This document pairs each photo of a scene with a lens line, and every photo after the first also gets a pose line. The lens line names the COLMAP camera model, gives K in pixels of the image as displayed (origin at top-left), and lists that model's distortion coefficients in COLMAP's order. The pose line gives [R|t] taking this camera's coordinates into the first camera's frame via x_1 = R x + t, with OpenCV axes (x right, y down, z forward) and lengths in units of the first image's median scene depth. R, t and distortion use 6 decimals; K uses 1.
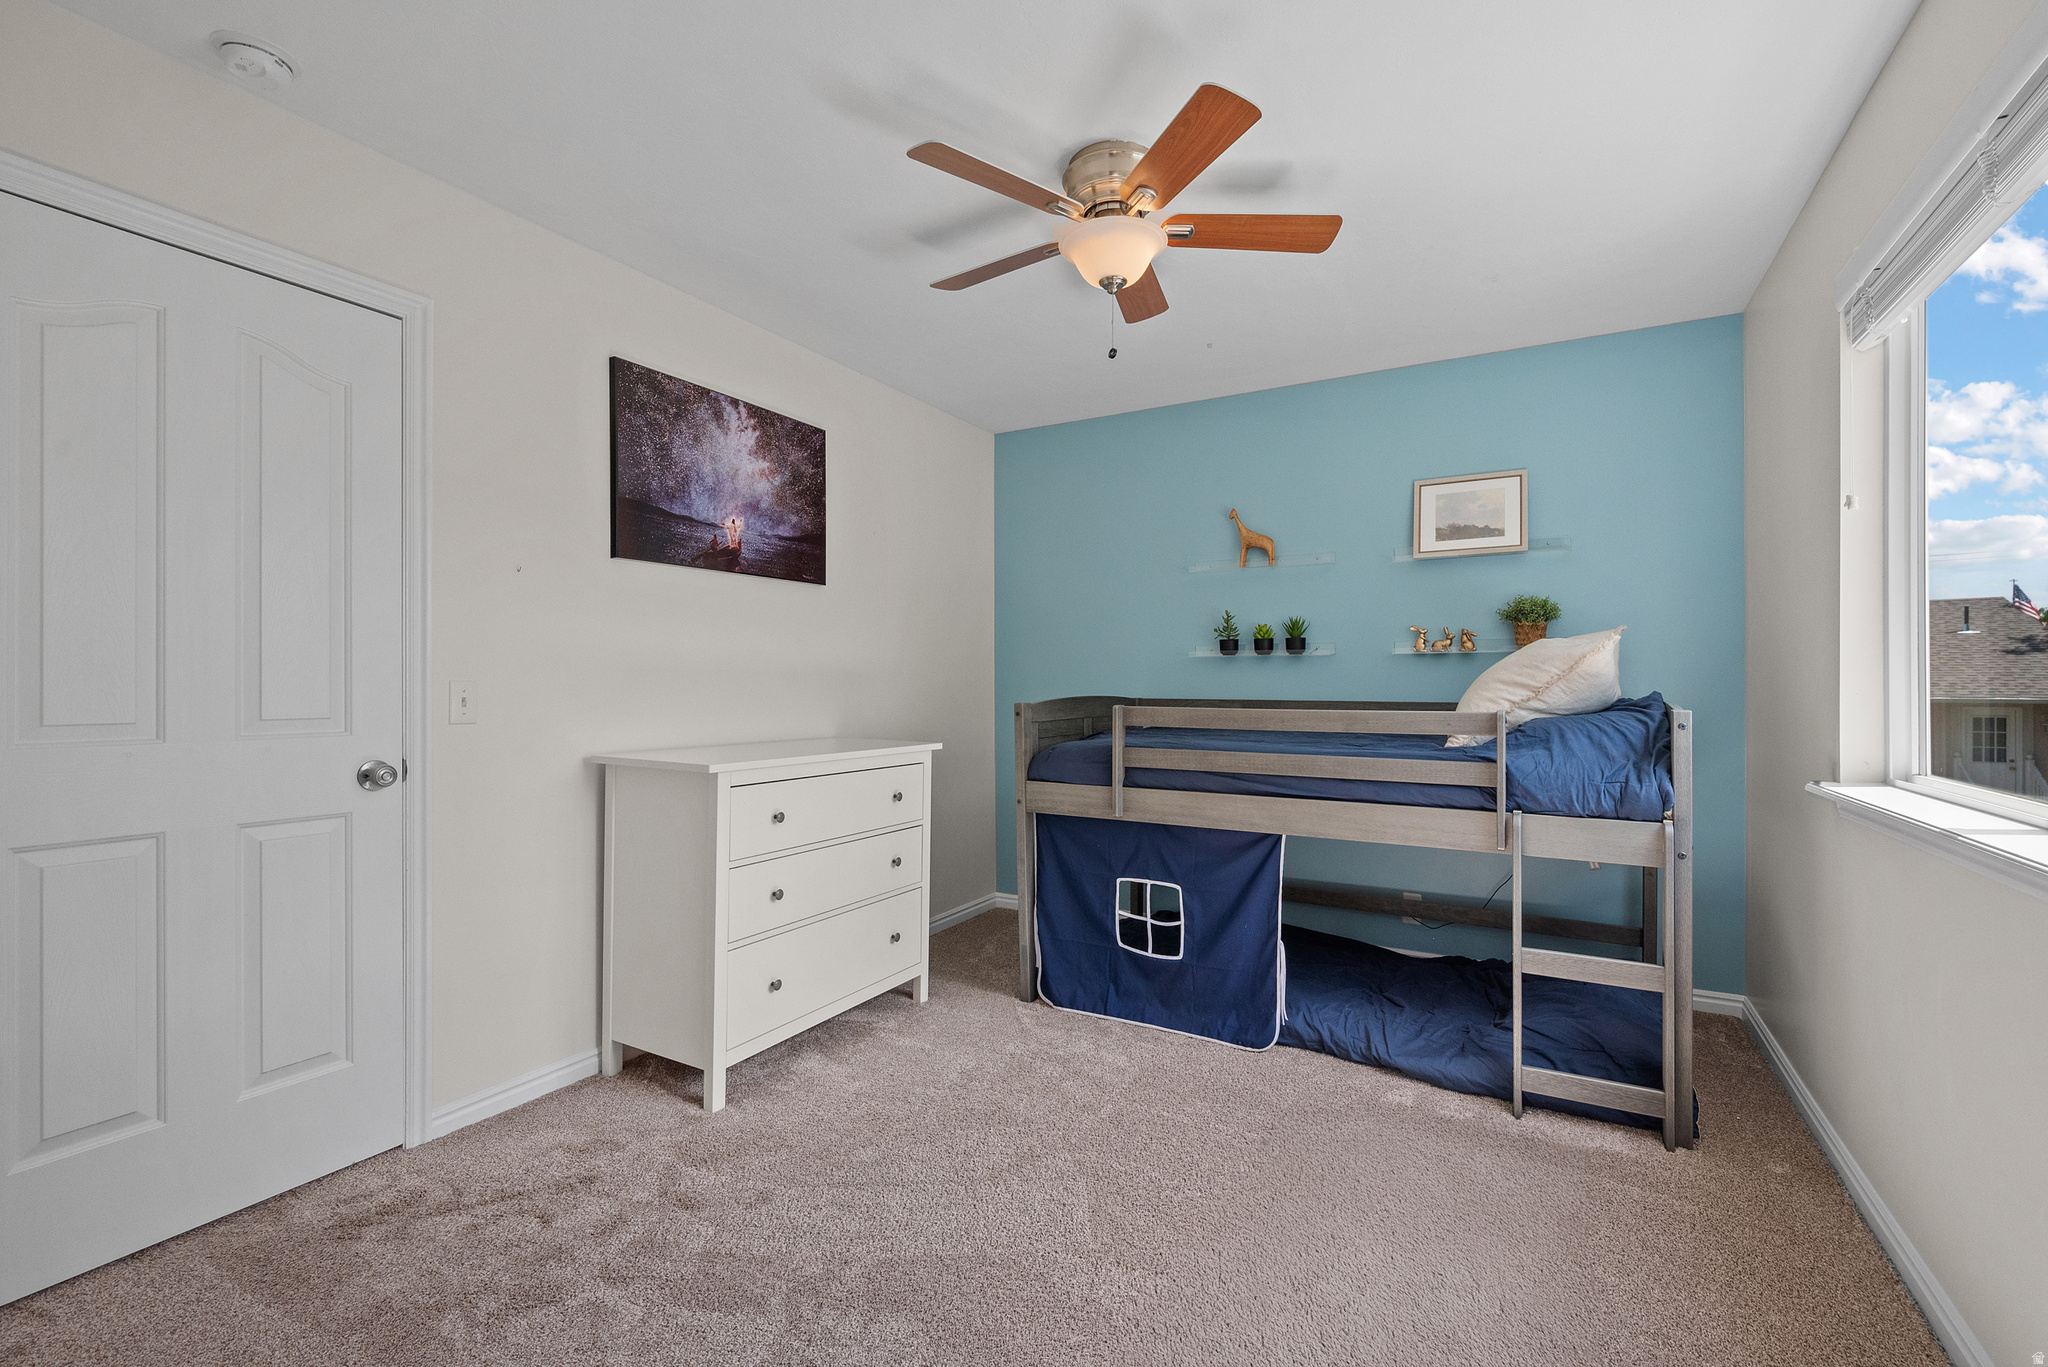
lens RADIAL K [[884.1, 0, 1024.0], [0, 884.1, 682.9], [0, 0, 1]] dist [-0.001811, 0.000029]
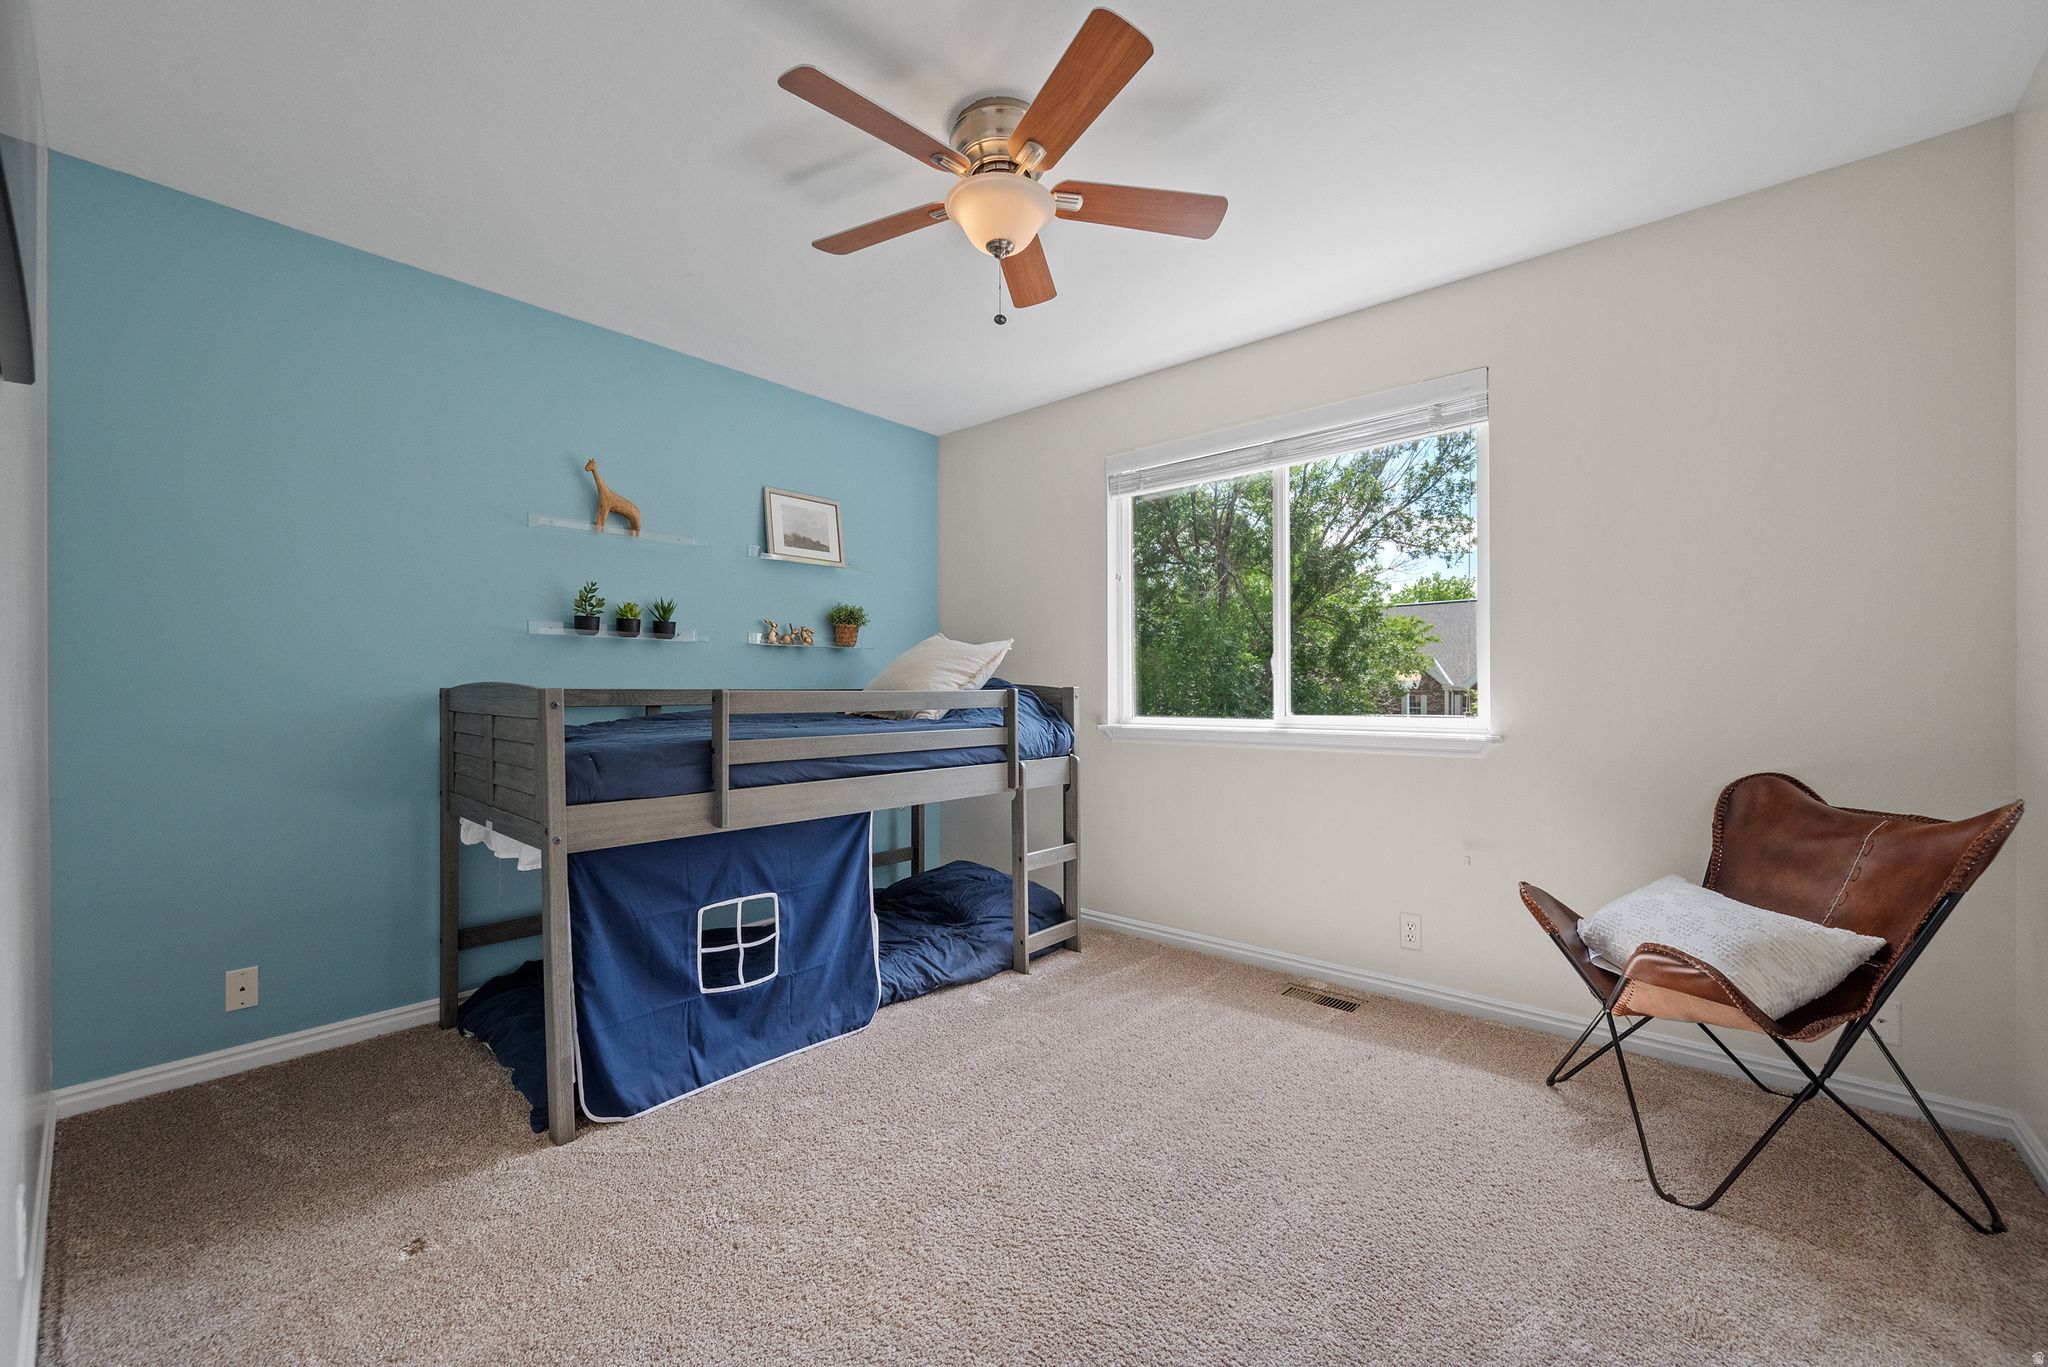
lens RADIAL K [[816.5, 0, 1028.0], [0, 816.5, 690.2], [0, 0, 1]] dist [0.002090, 0.000109]
pose [[0.175225, 0.000304, 0.984528, -0.576460], [0.002062, 0.999998, -0.000676, 0.027584], [-0.984526, 0.002148, 0.175224, 0.598794]]
